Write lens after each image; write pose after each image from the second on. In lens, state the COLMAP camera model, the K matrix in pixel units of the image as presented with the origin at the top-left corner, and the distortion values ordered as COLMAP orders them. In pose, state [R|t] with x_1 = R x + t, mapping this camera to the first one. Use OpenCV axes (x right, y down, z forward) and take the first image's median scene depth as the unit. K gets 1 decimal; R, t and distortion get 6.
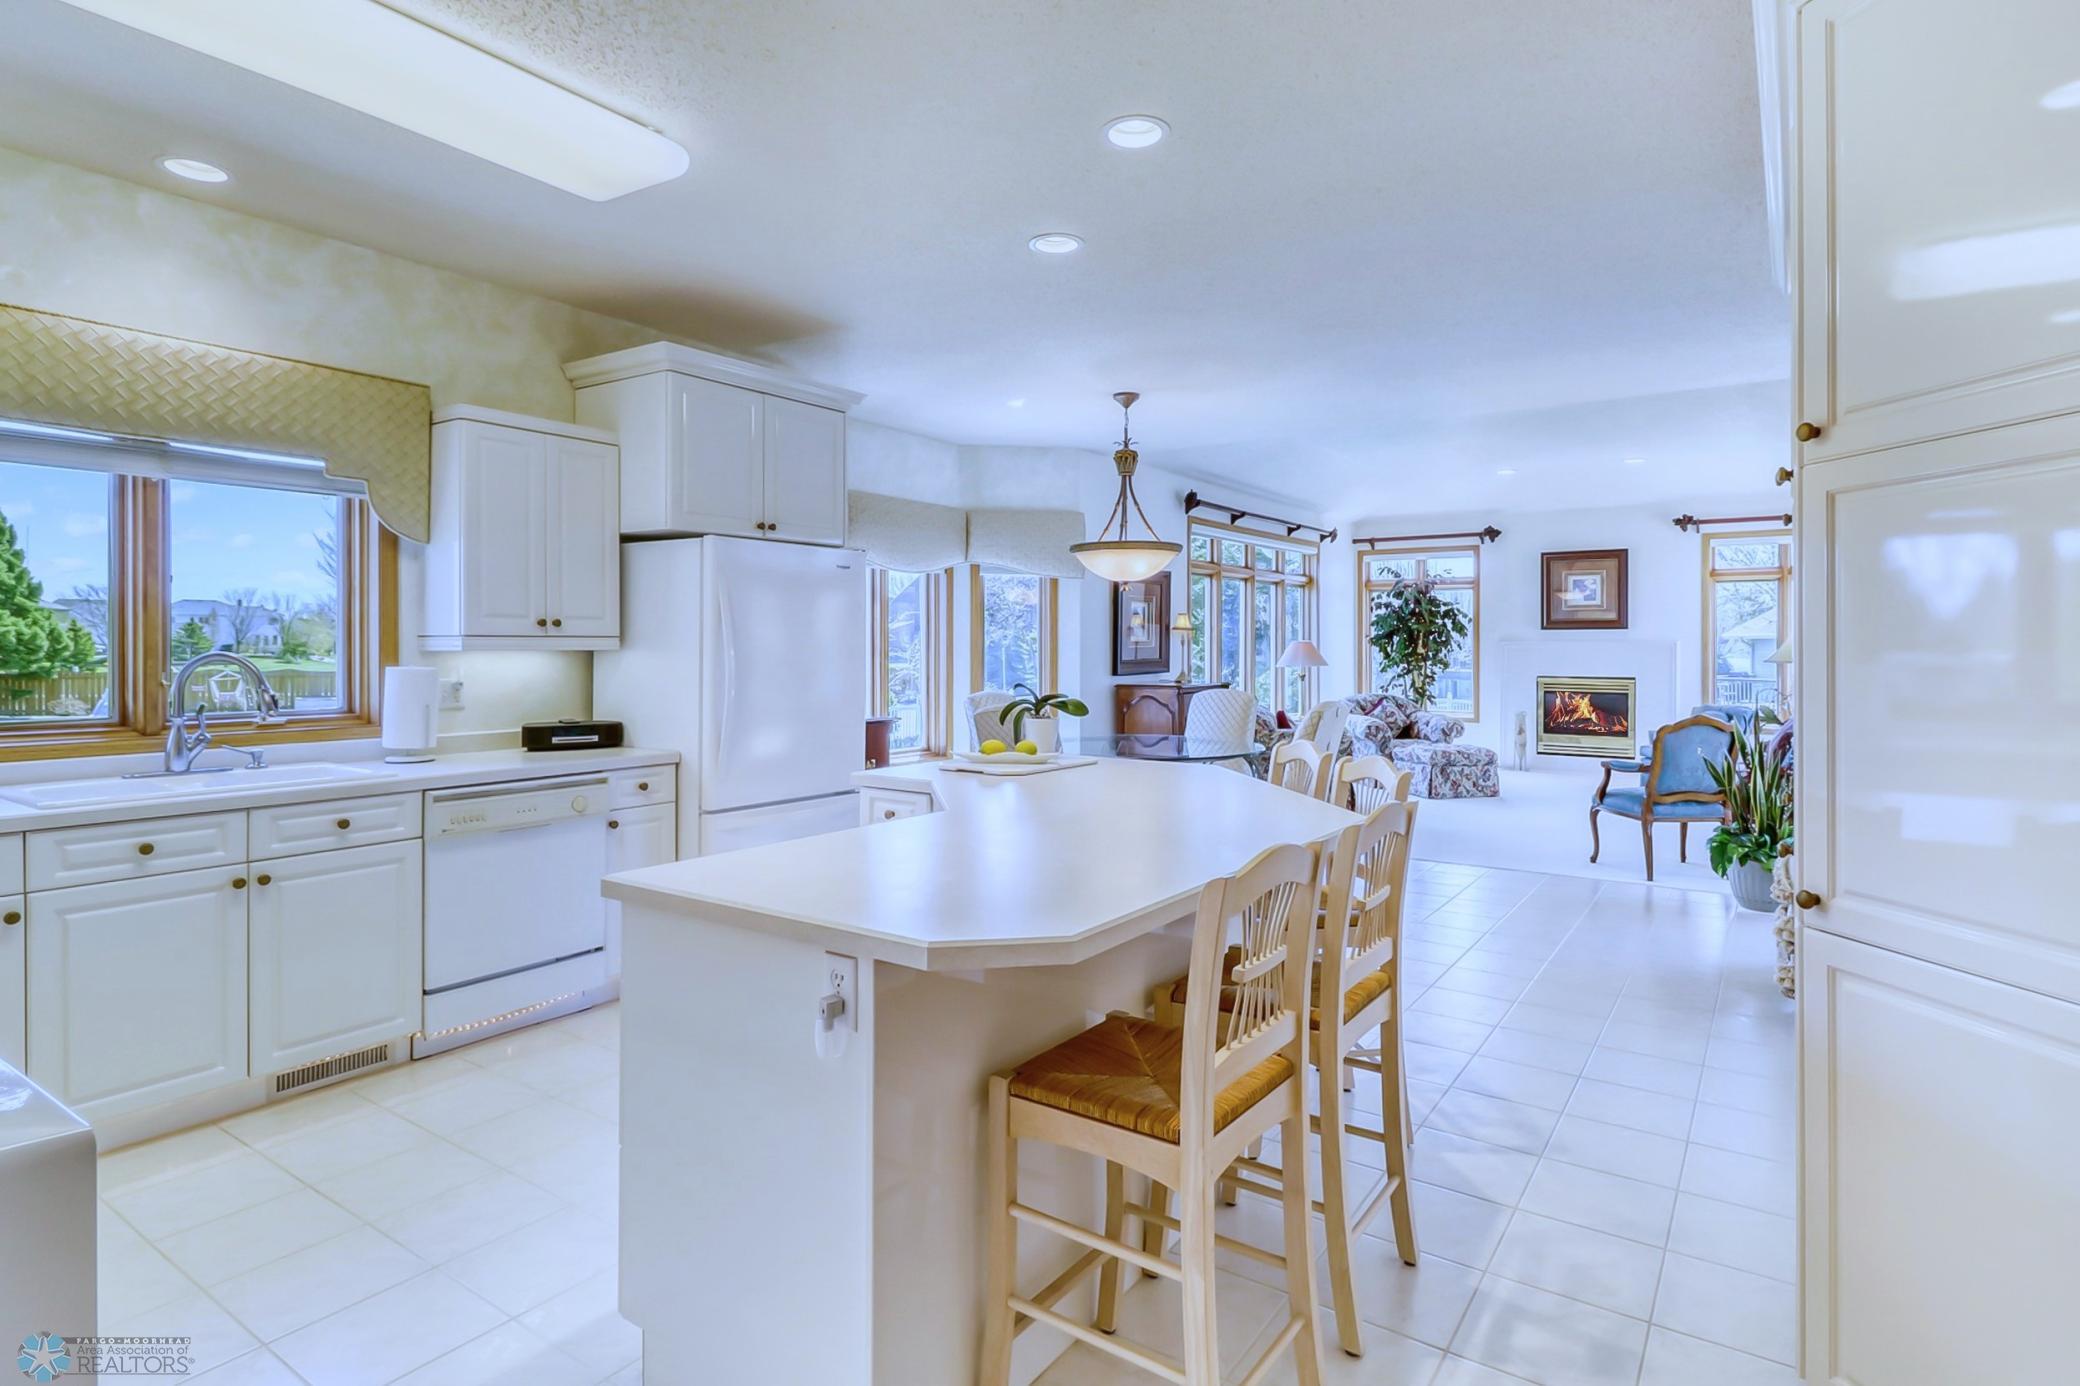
lens RADIAL K [[1047.4, 0, 1077.3], [0, 1047.4, 651.3], [0, 0, 1]] dist [0.011825, 0.000010]
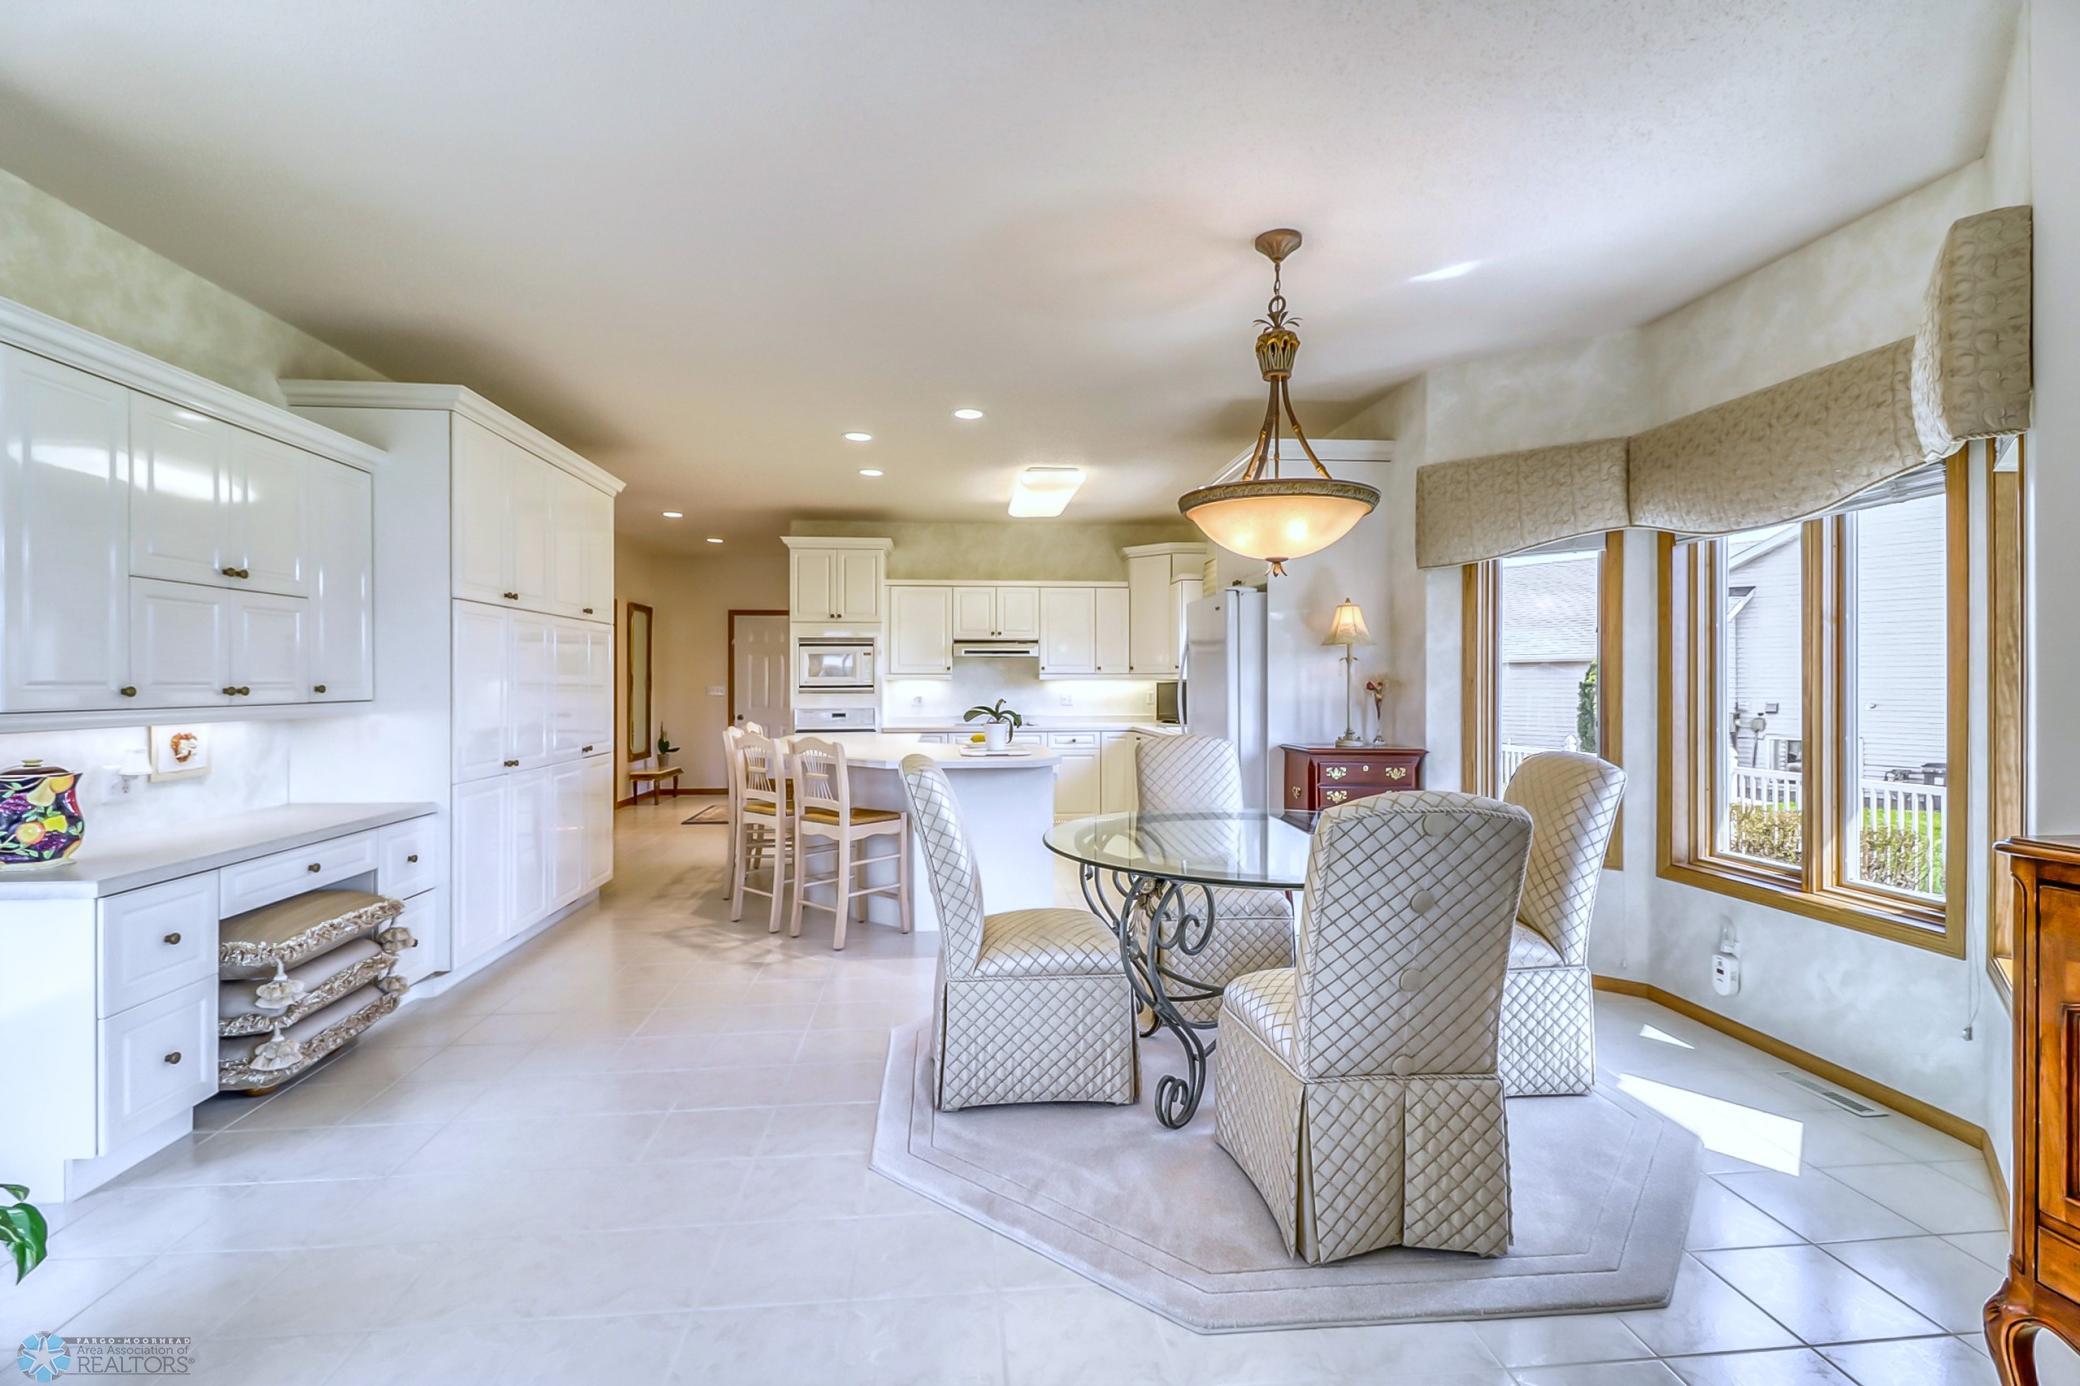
lens RADIAL K [[963.7, 0, 1032.7], [0, 963.7, 683.5], [0, 0, 1]] dist [-0.000024, -0.005467]
pose [[0.785823, -0.003904, 0.618440, -0.210641], [0.005848, 0.999982, -0.001118, 0.000722], [-0.618424, 0.004495, 0.785831, 0.359538]]
